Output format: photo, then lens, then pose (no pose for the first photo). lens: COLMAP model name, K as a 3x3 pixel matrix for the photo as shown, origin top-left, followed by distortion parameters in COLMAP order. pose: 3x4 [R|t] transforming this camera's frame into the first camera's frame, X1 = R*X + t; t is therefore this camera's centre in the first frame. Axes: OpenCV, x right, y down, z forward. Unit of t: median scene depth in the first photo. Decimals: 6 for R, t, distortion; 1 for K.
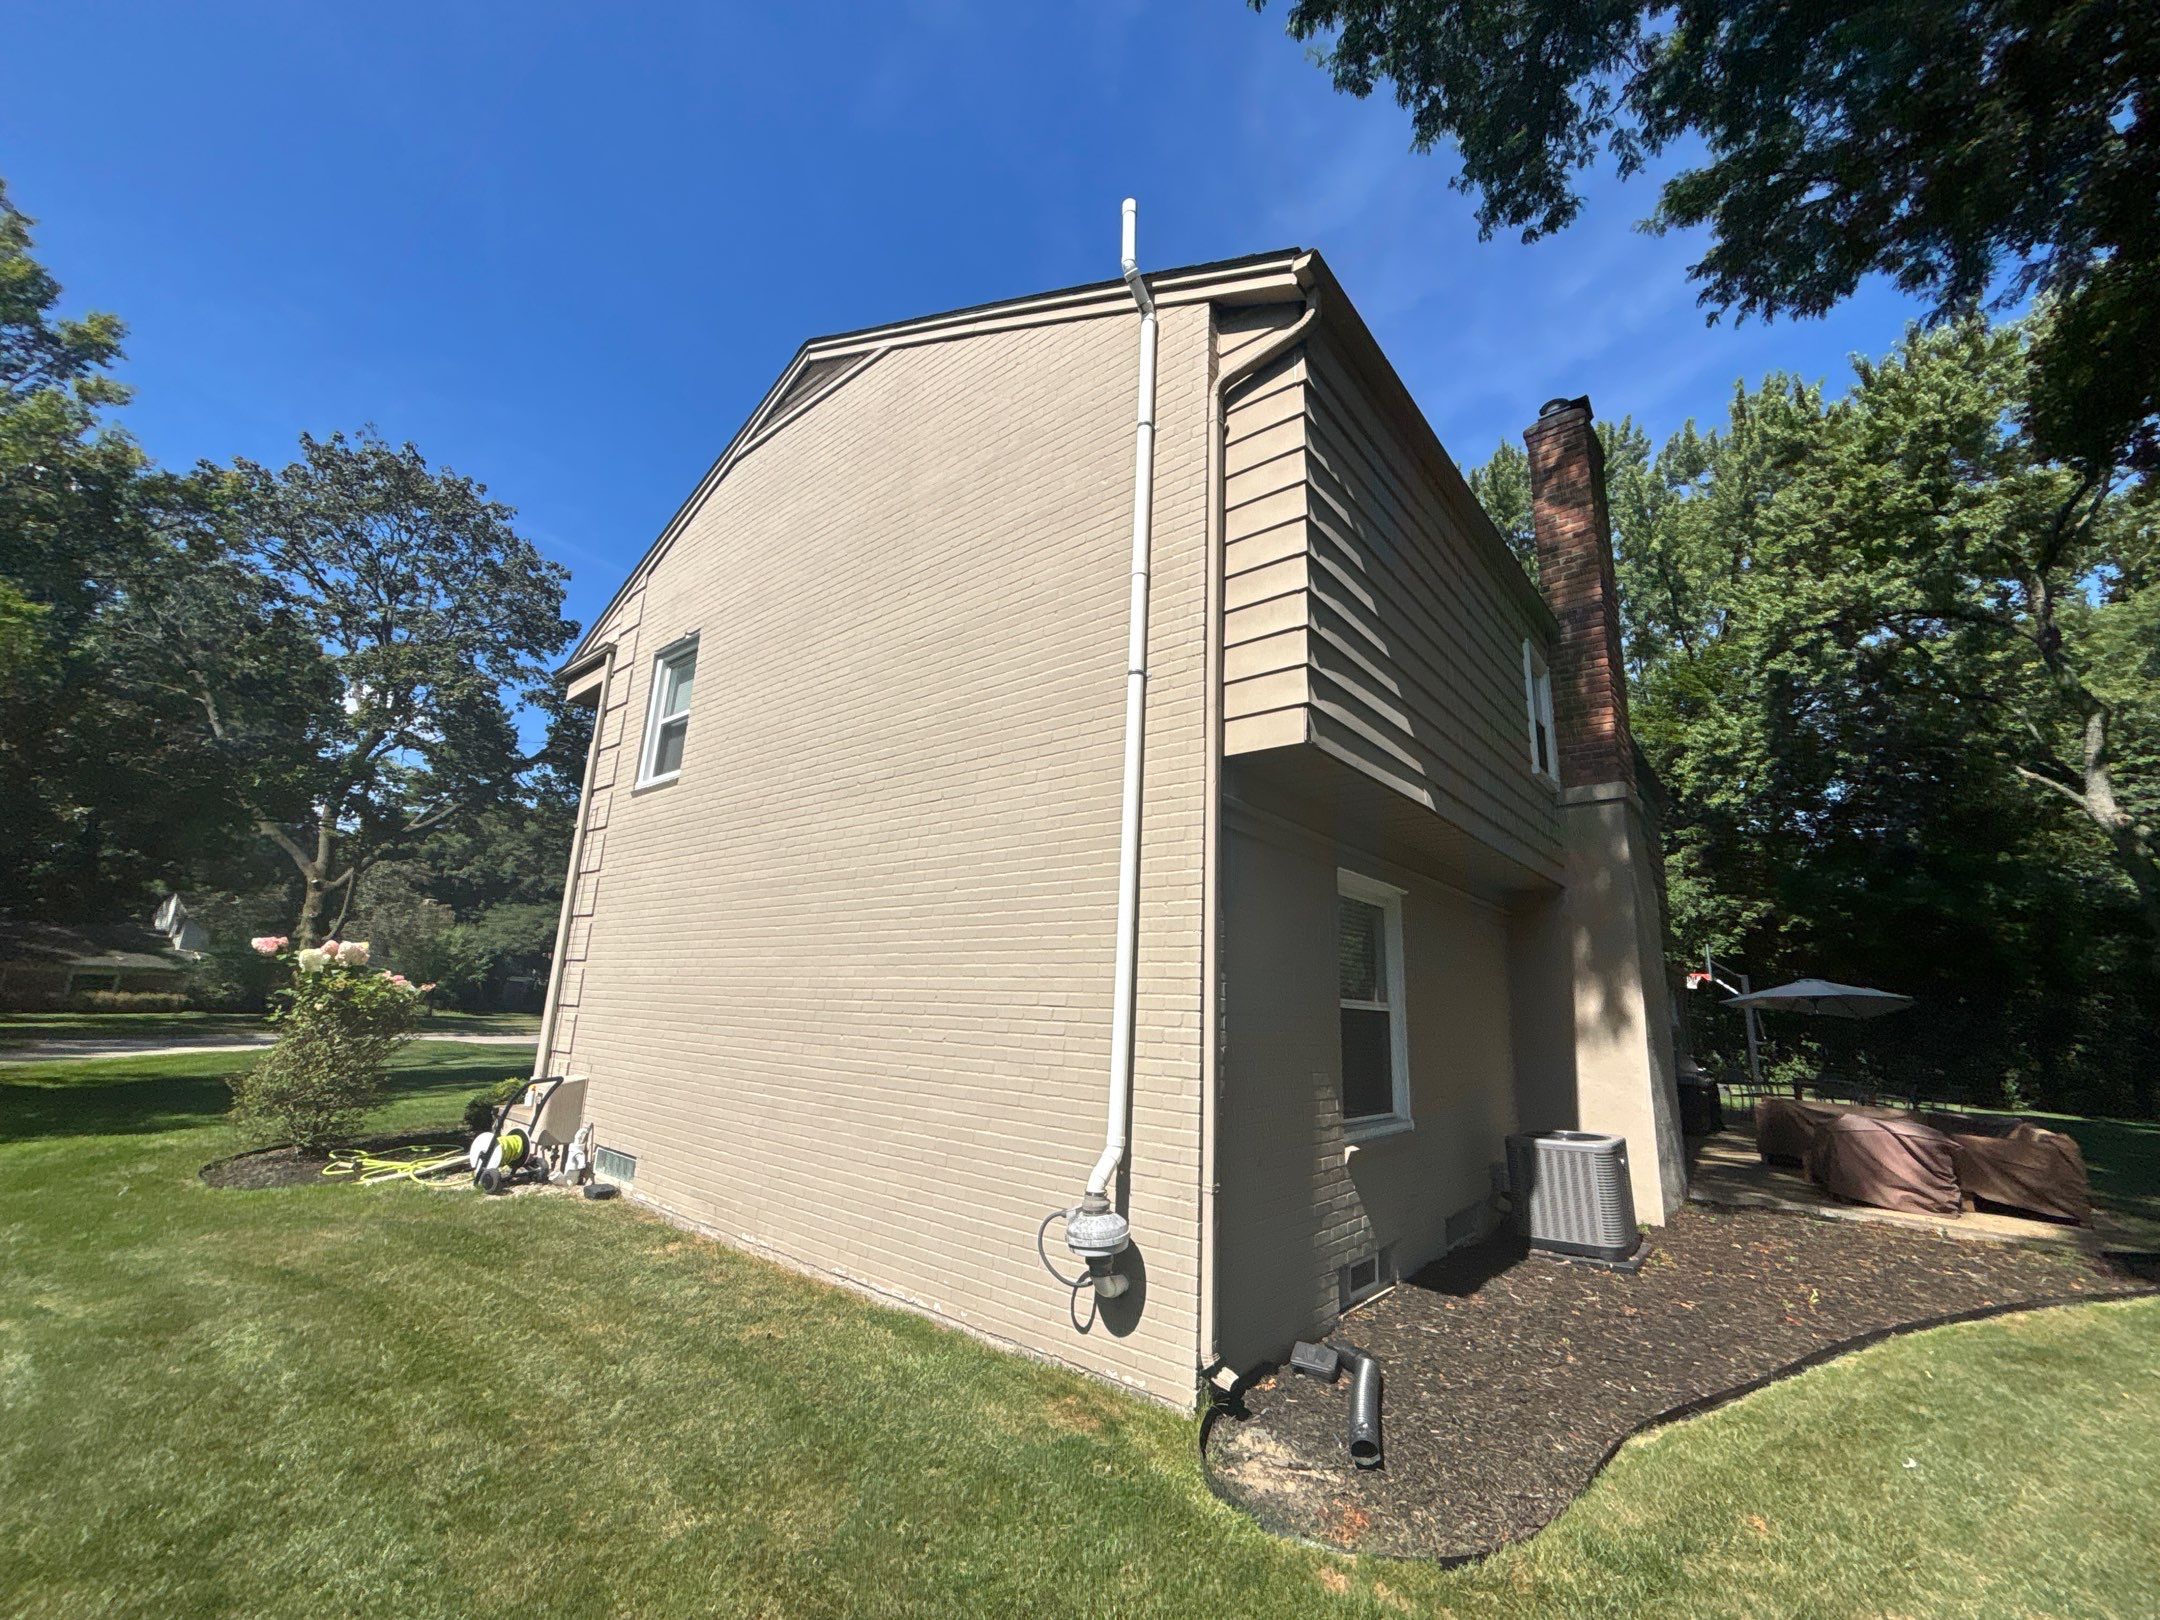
lens RADIAL K [[872.2, 0, 1081.1], [0, 872.2, 807.8], [0, 0, 1]] dist [0.000588, 0.000766]
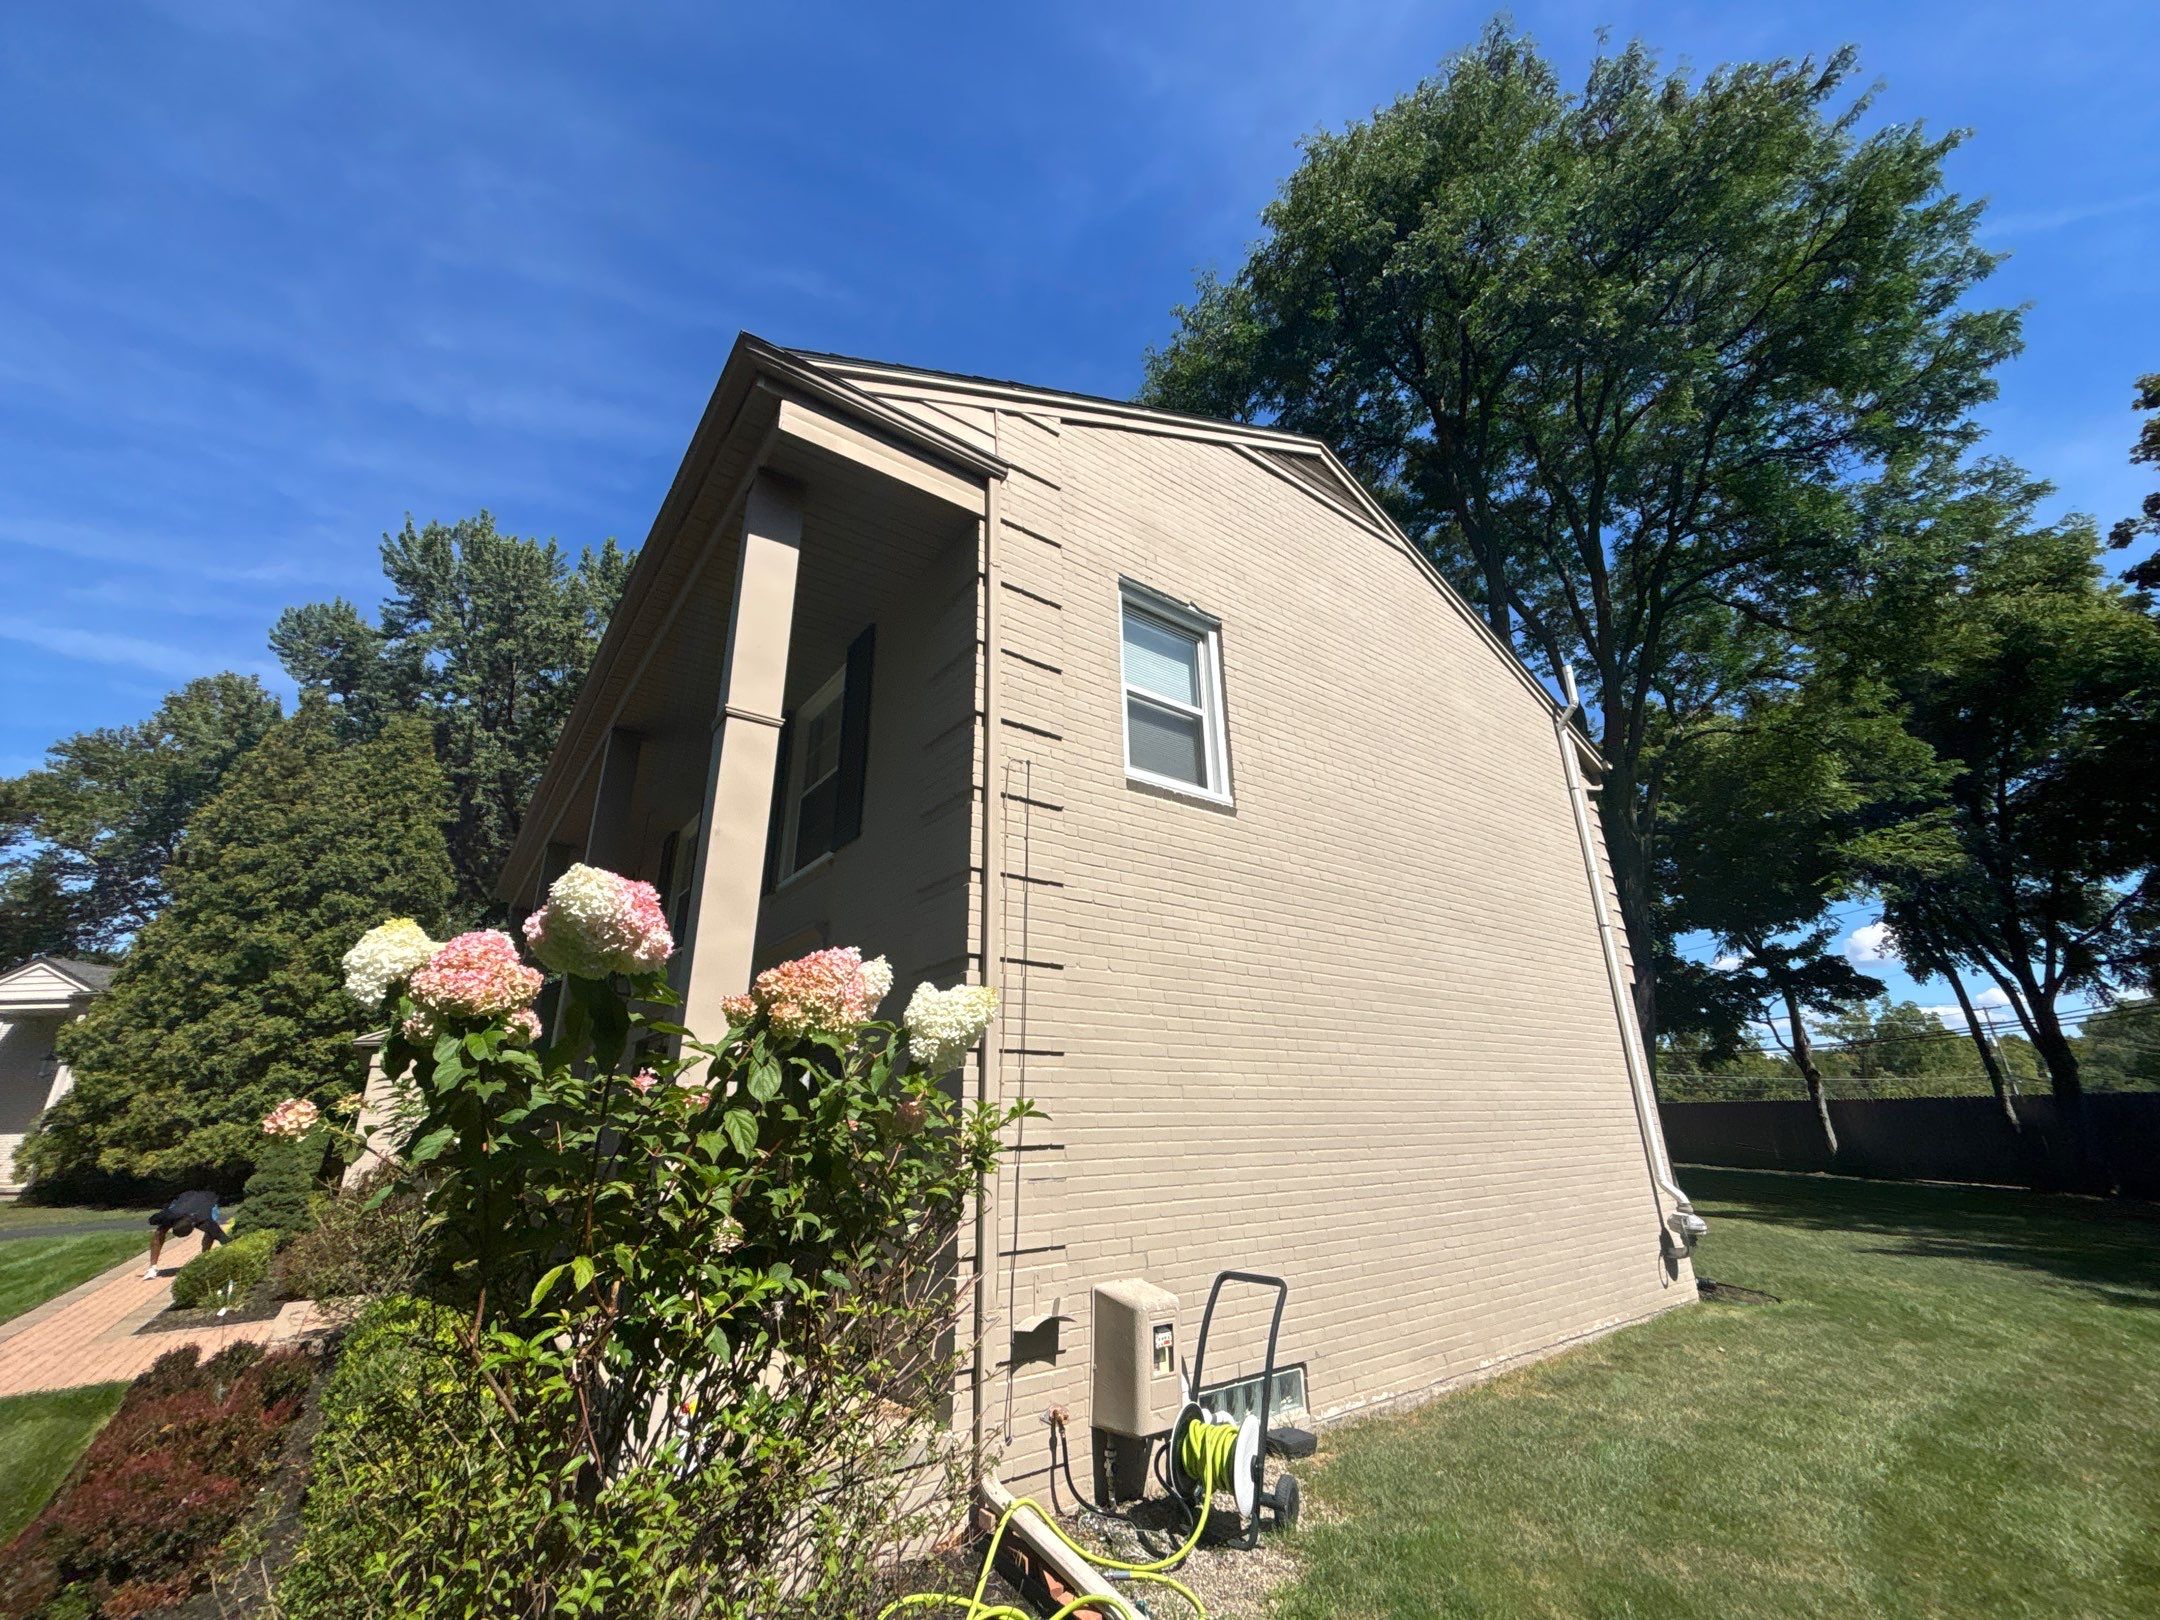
lens RADIAL K [[872.2, 0, 1081.1], [0, 872.2, 807.8], [0, 0, 1]] dist [0.000588, 0.000766]
pose [[0.215129, 0.286160, 0.933720, -1.061626], [-0.203227, 0.948293, -0.243803, 0.154780], [-0.955206, -0.137308, 0.262161, 0.848595]]
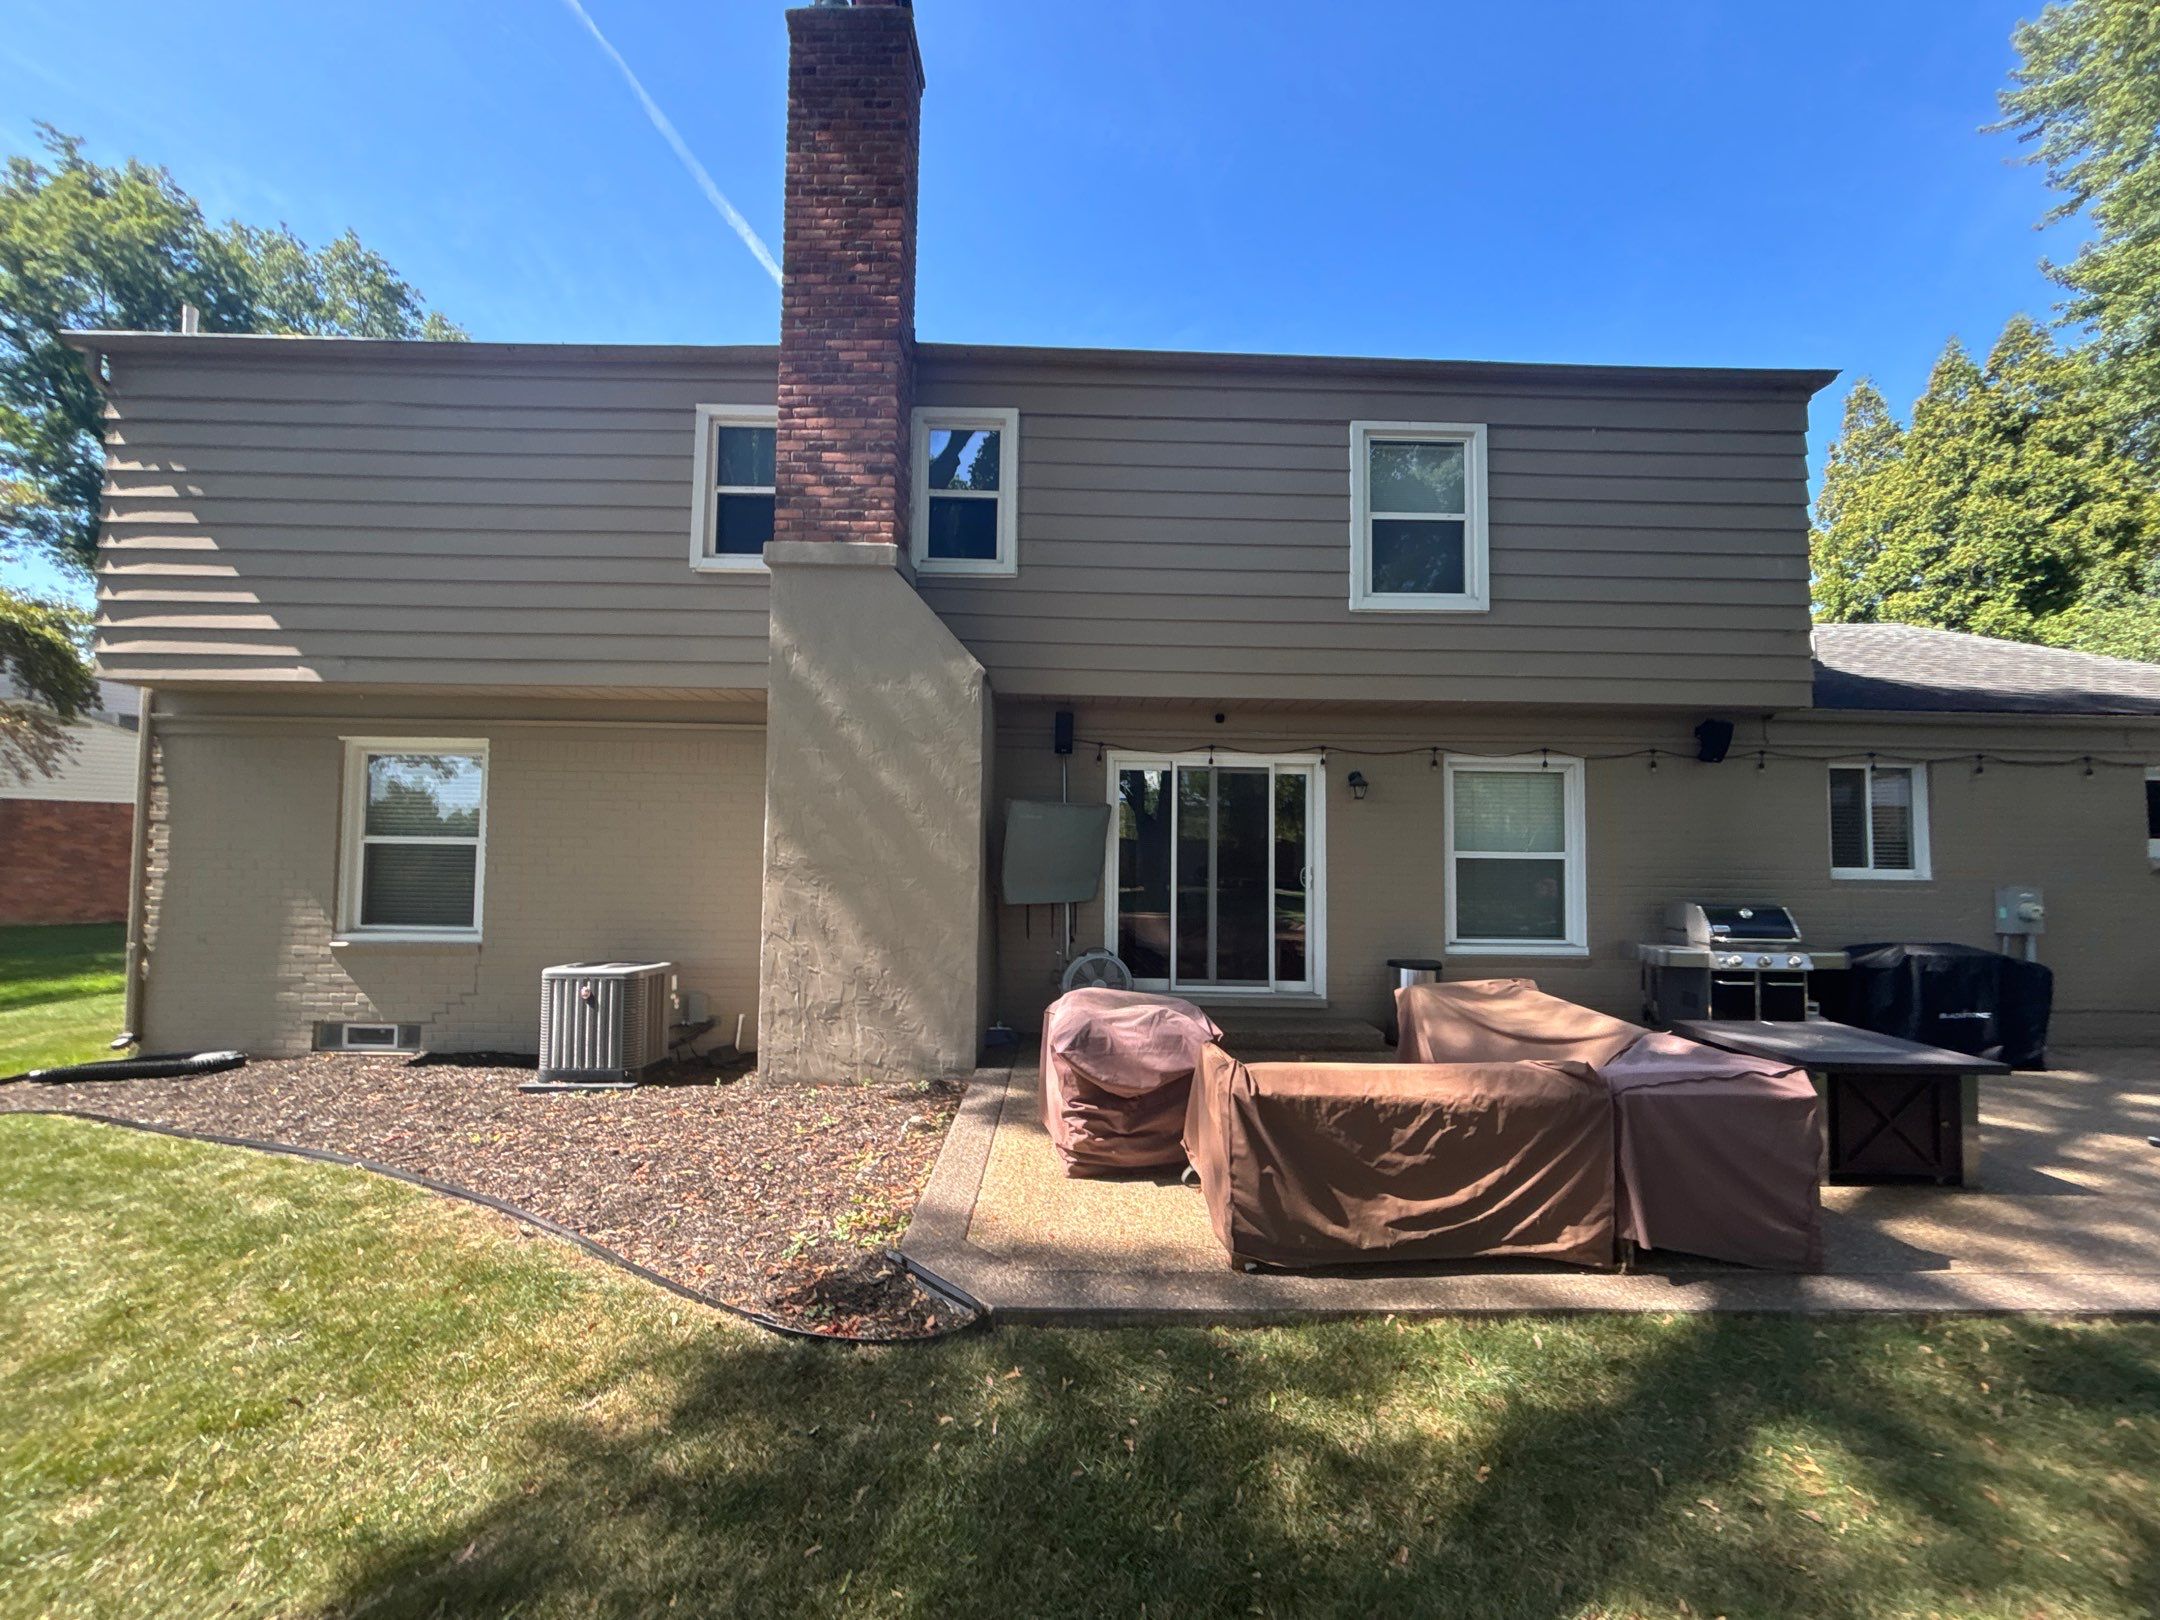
lens RADIAL K [[872.2, 0, 1081.1], [0, 872.2, 807.8], [0, 0, 1]] dist [0.000588, 0.000766]
pose [[0.646095, -0.068618, -0.760166, 1.331650], [0.185976, 0.980086, 0.069598, 0.192078], [0.740253, -0.186340, 0.645990, 0.645542]]
